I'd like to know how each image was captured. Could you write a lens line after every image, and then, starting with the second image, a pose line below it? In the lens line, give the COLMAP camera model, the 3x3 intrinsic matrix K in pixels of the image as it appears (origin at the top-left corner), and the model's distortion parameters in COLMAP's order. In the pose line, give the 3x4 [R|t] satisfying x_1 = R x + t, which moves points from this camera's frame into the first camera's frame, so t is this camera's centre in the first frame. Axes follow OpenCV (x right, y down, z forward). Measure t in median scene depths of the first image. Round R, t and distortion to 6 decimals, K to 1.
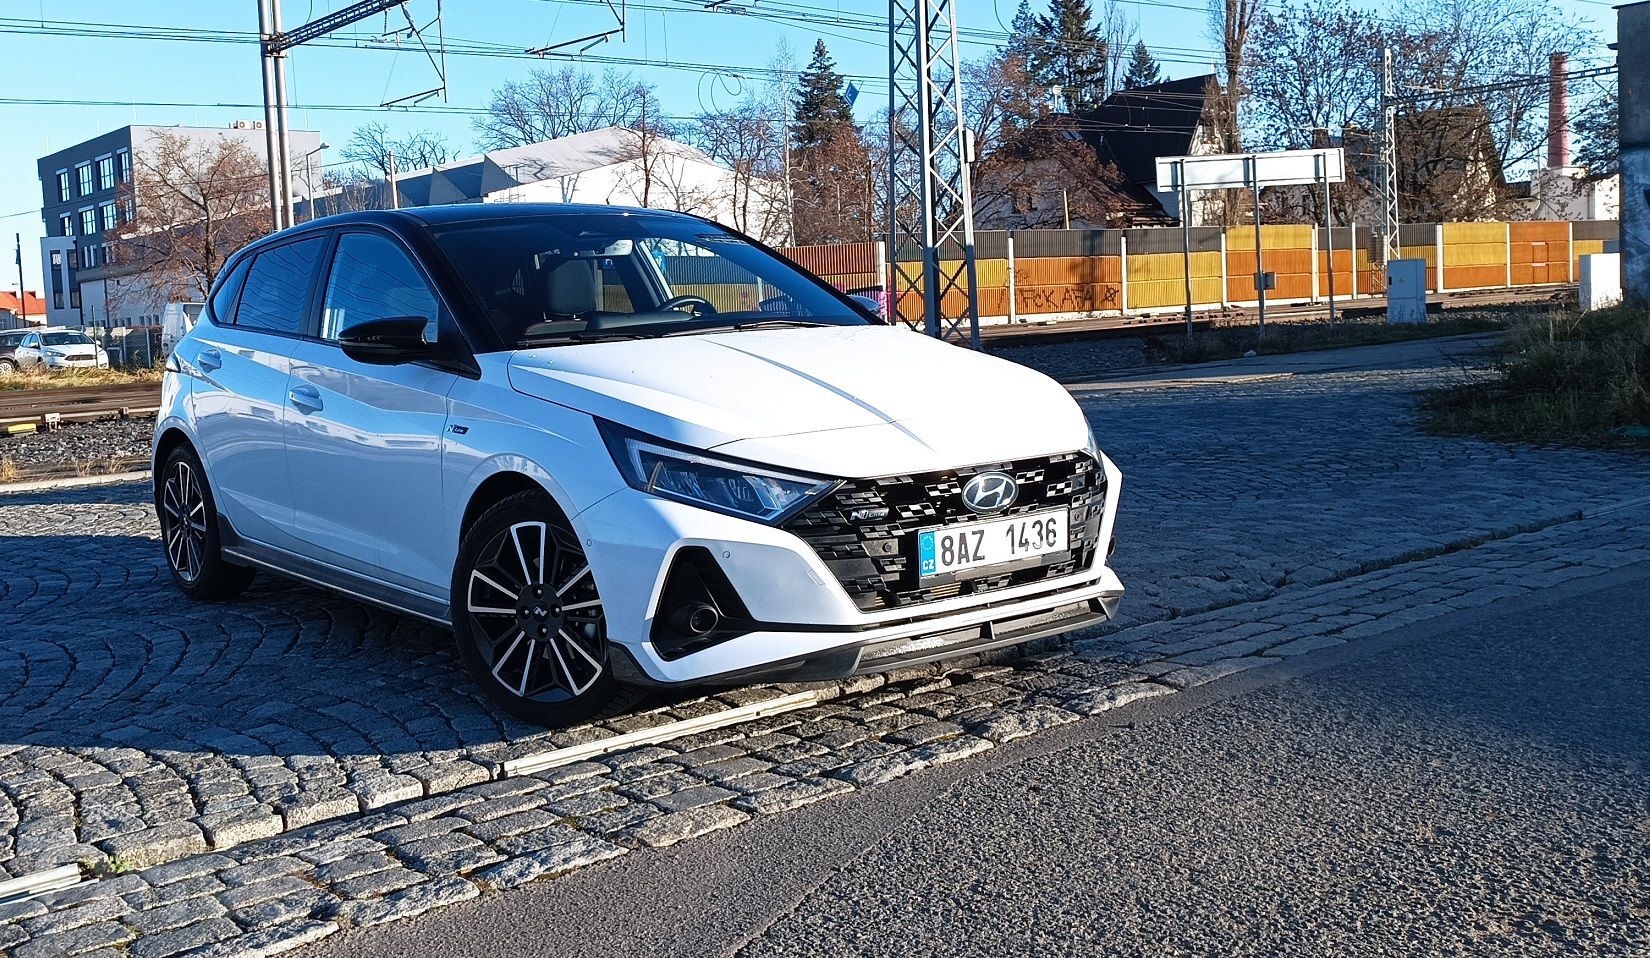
lens RADIAL K [[1935.2, 0, 825.0], [0, 1935.2, 479.0], [0, 0, 1]] dist [0.011084, 0.011945]
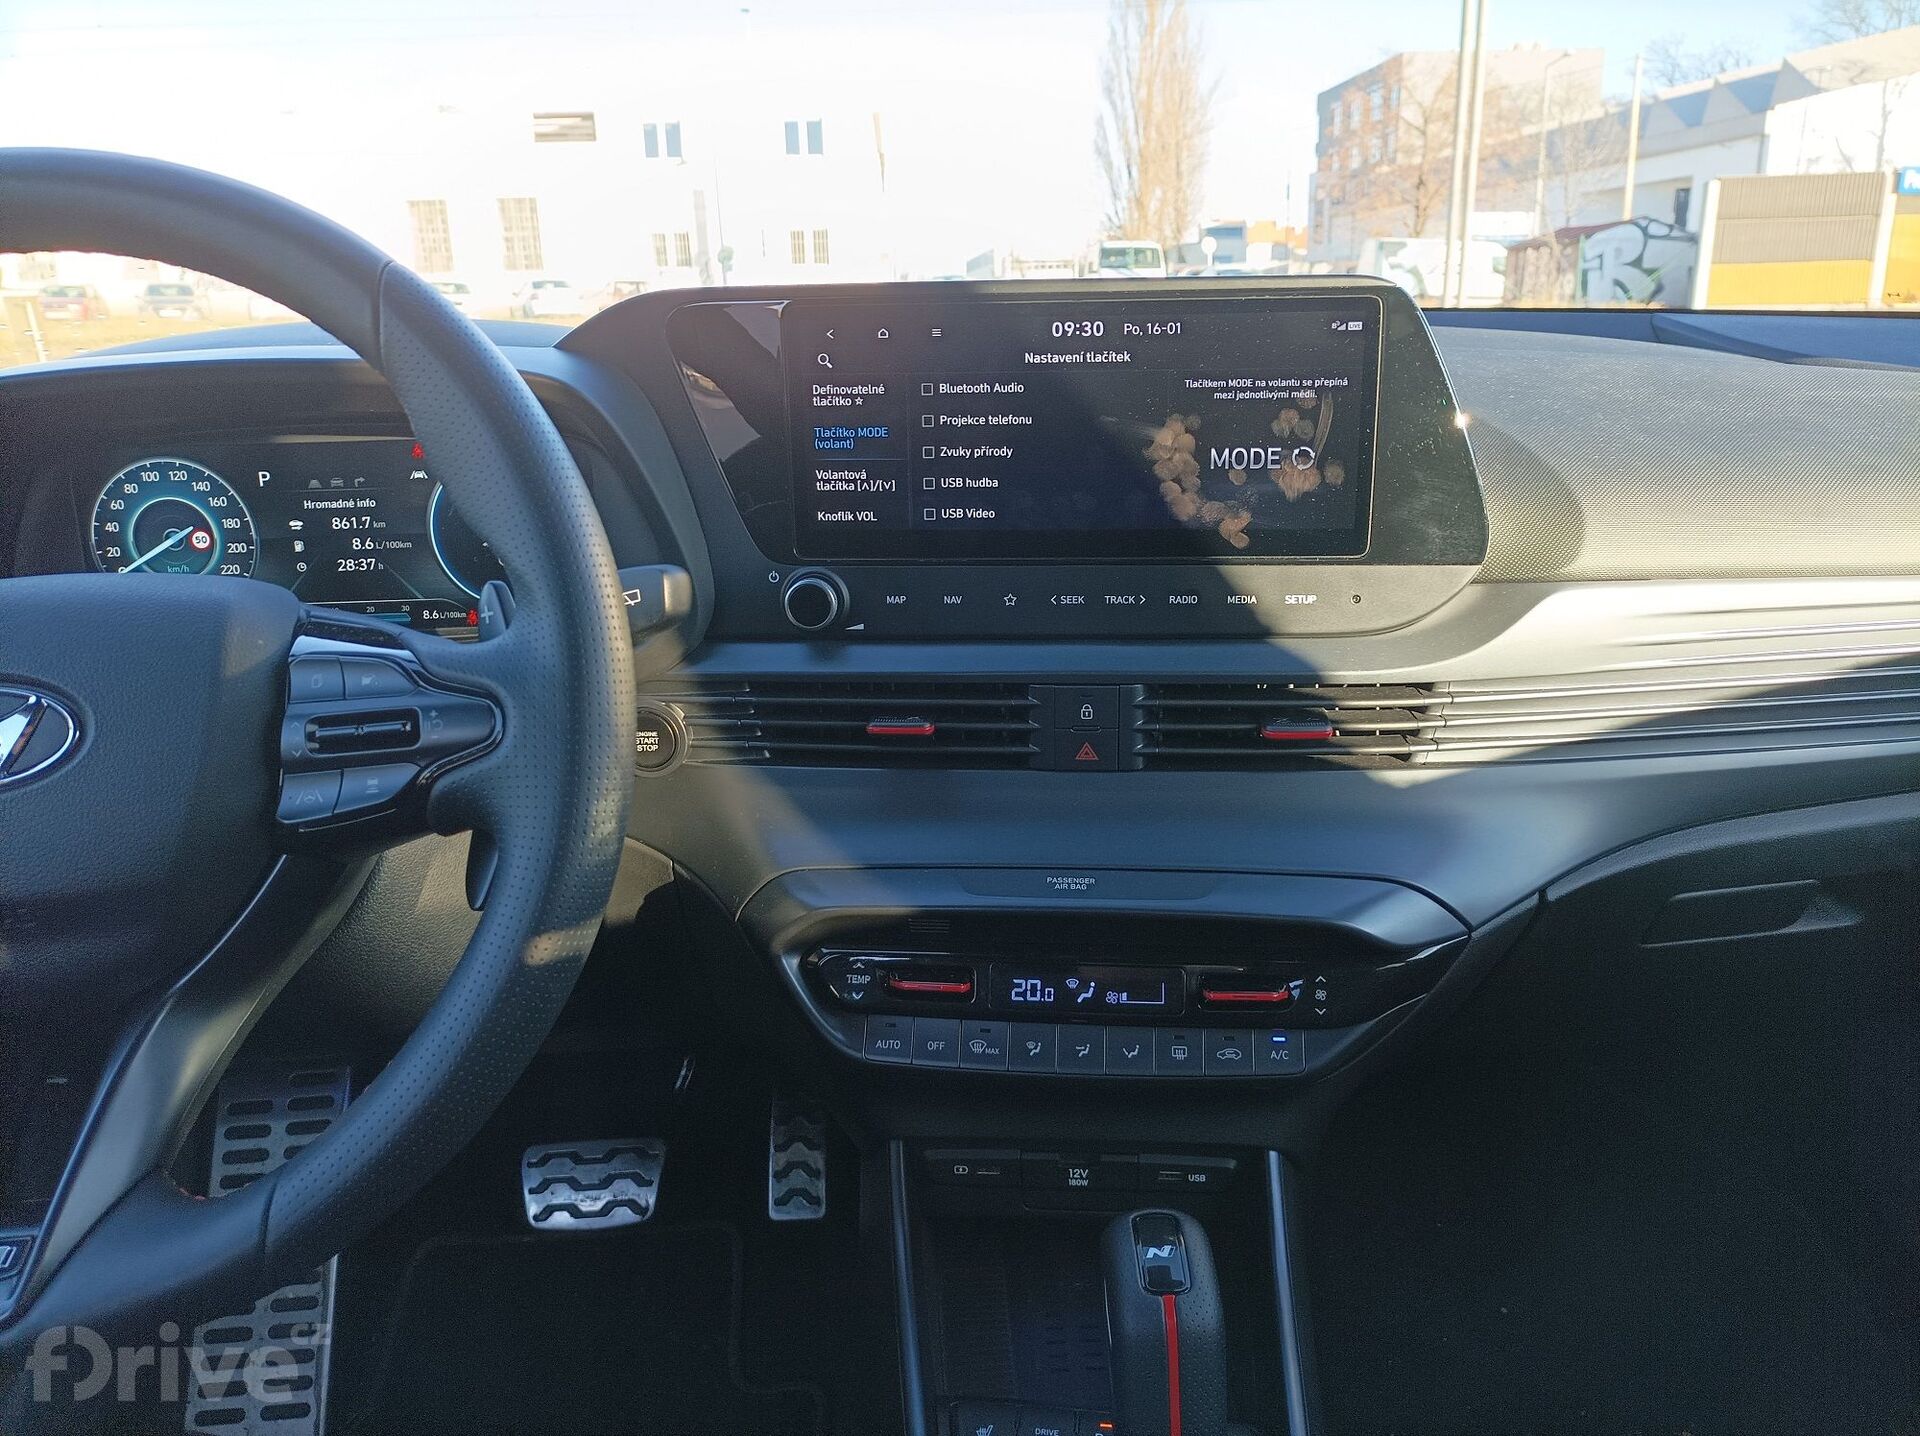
lens RADIAL K [[1436.6, 0, 954.6], [0, 1436.6, 730.1], [0, 0, 1]] dist [0.032625, -0.009522]
pose [[0.758645, 0.222396, -0.612370, 0.006235], [-0.072378, 0.962885, 0.260027, -0.019936], [0.647471, -0.152946, 0.746585, 0.212957]]
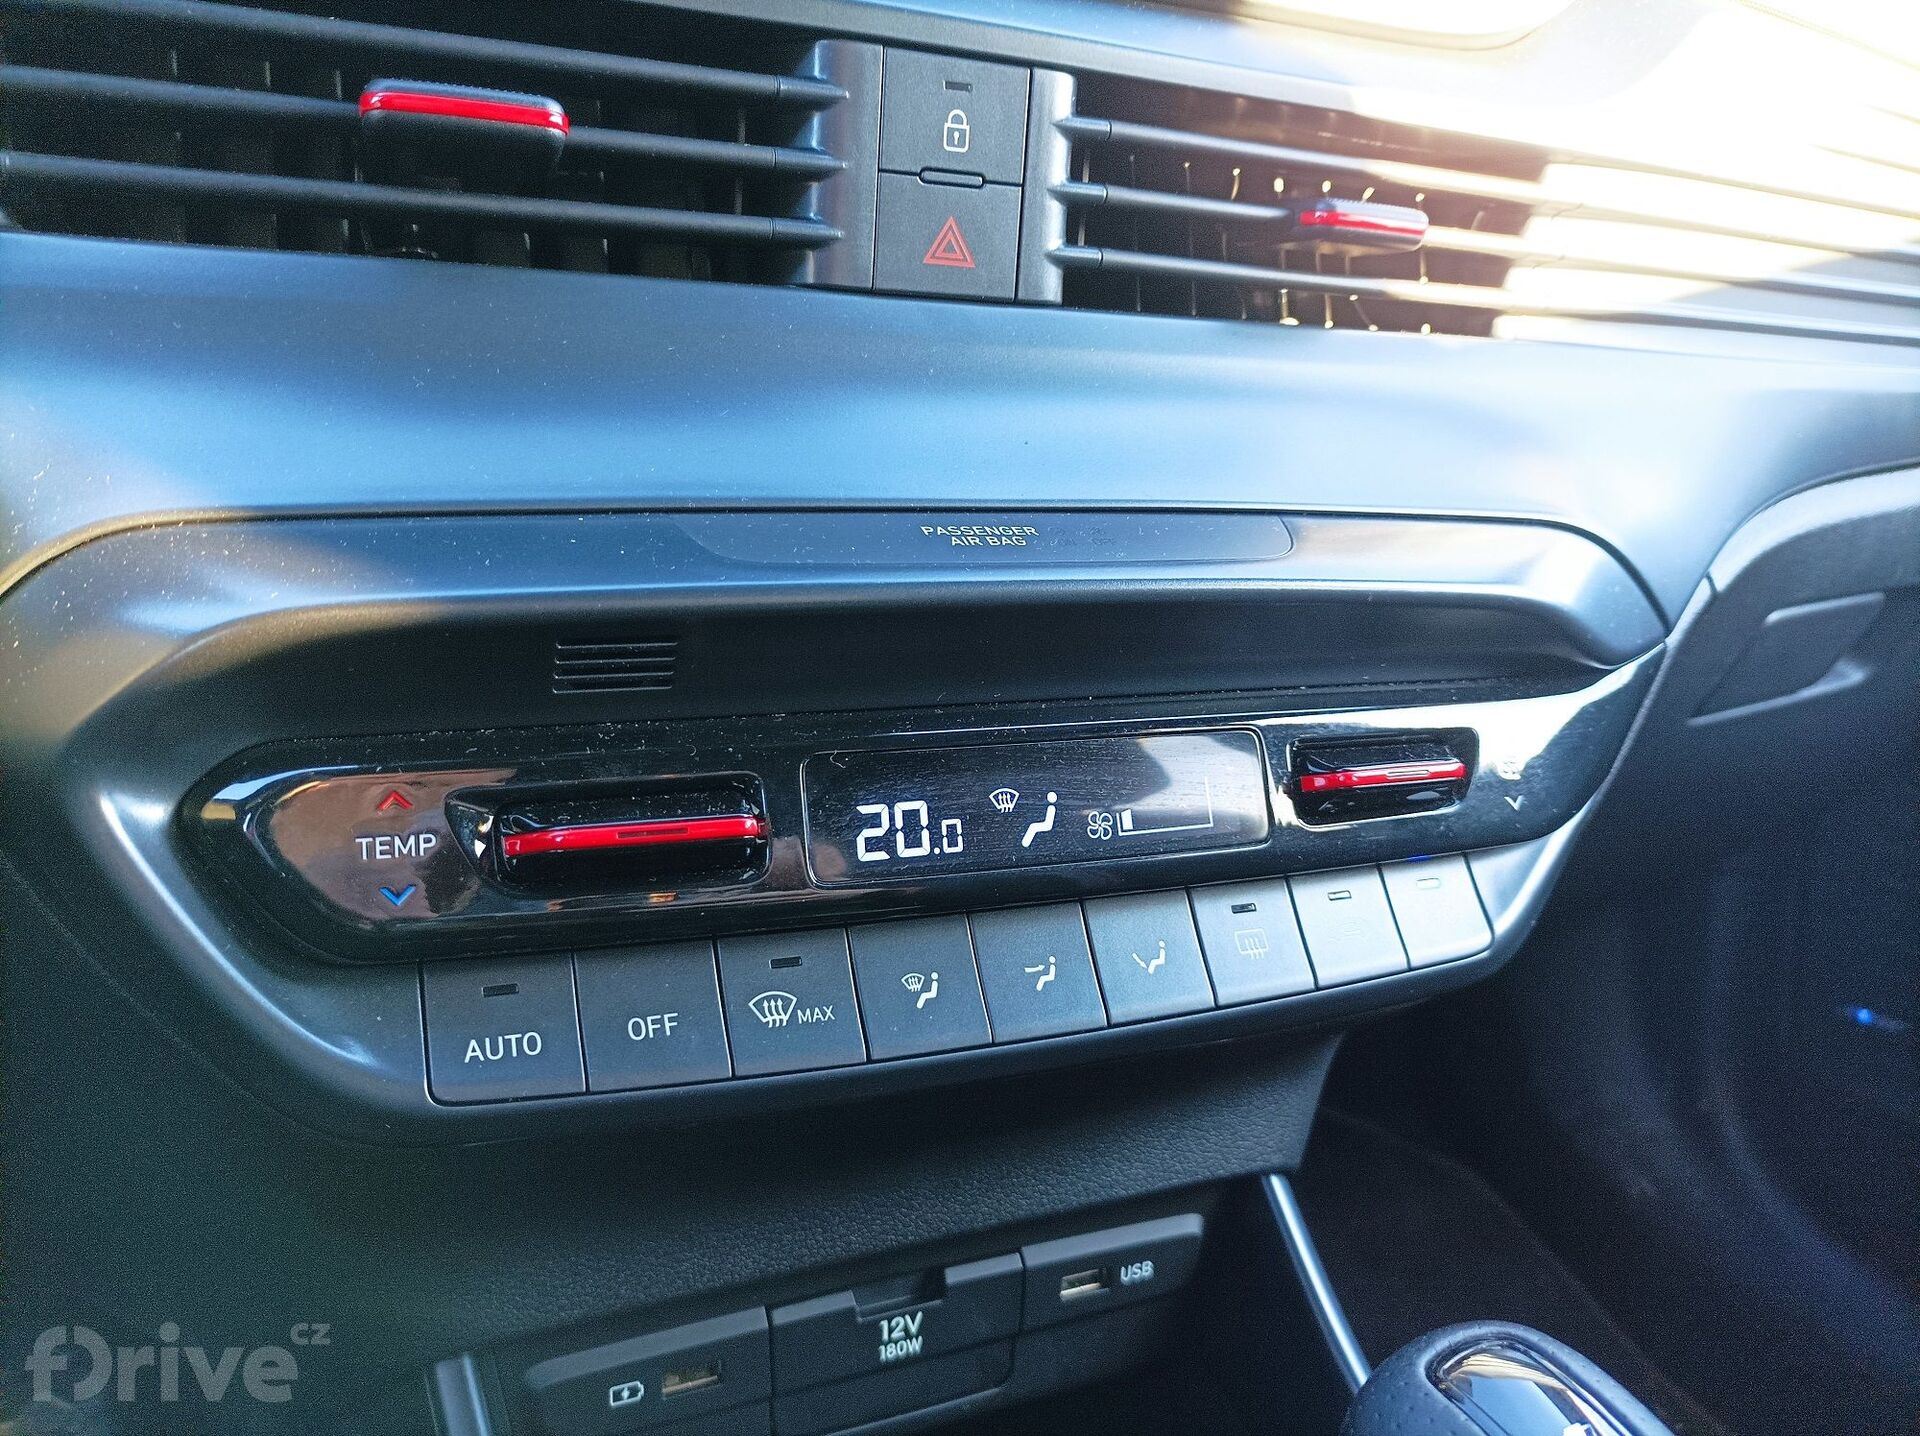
lens RADIAL K [[1436.6, 0, 954.6], [0, 1436.6, 730.1], [0, 0, 1]] dist [0.032625, -0.009522]
pose [[0.977216, 0.117659, -0.176650, -0.002128], [-0.096841, 0.987771, 0.122192, -0.013372], [0.188866, -0.102301, 0.976660, 0.220274]]
